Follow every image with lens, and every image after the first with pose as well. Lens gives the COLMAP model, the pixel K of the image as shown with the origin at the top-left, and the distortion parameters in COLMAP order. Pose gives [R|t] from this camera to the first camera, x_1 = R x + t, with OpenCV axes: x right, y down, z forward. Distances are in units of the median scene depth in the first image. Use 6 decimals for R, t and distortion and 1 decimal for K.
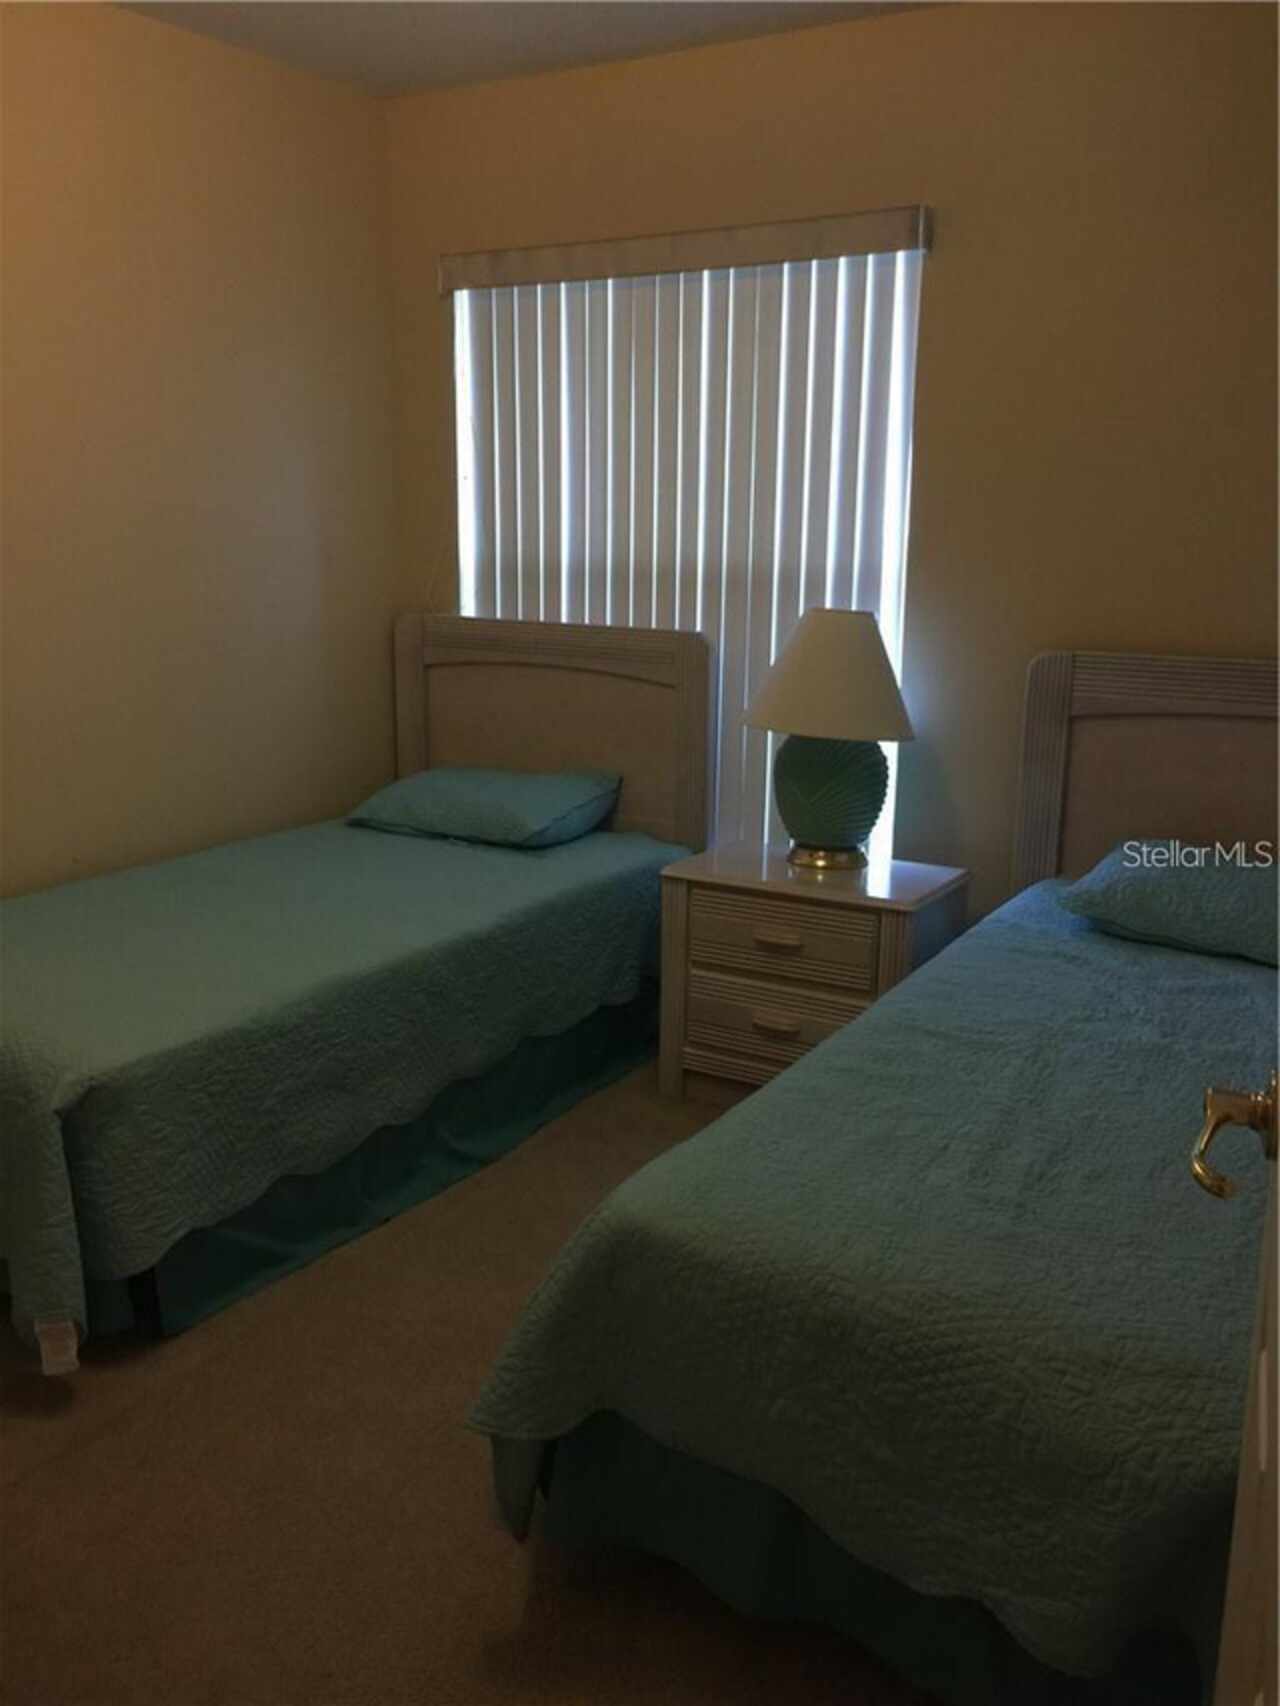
lens RADIAL K [[1455.3, 0, 640.0], [0, 1455.3, 853.0], [0, 0, 1]] dist [0.002568, -0.000623]
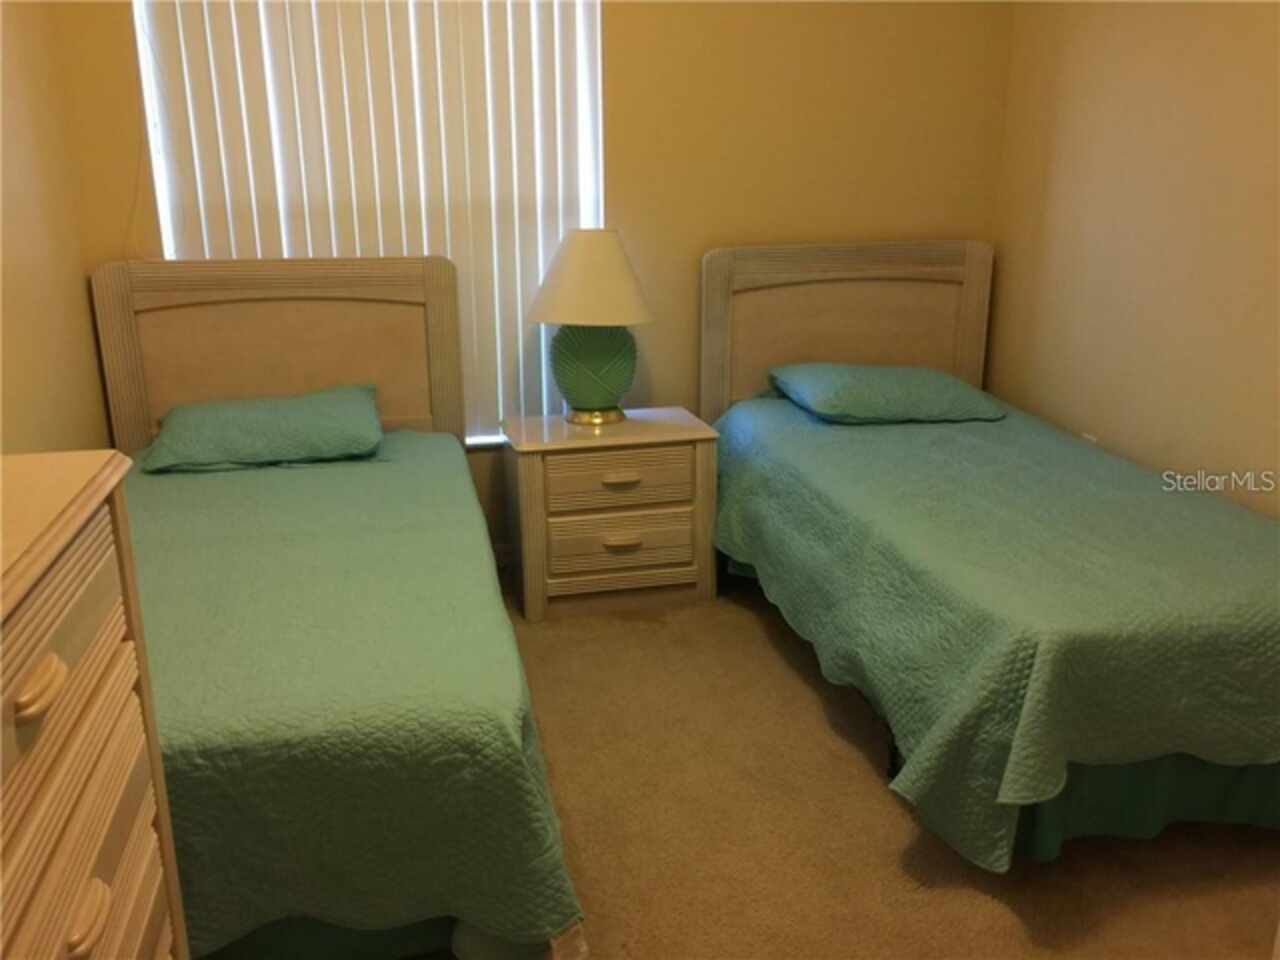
lens RADIAL K [[1091.9, 0, 640.0], [0, 1091.9, 480.0], [0, 0, 1]] dist [0.002568, -0.000623]
pose [[0.711739, -0.216130, 0.668368, -0.520671], [0.169516, 0.976215, 0.135161, -0.067271], [-0.681684, 0.017100, 0.731447, 0.229888]]
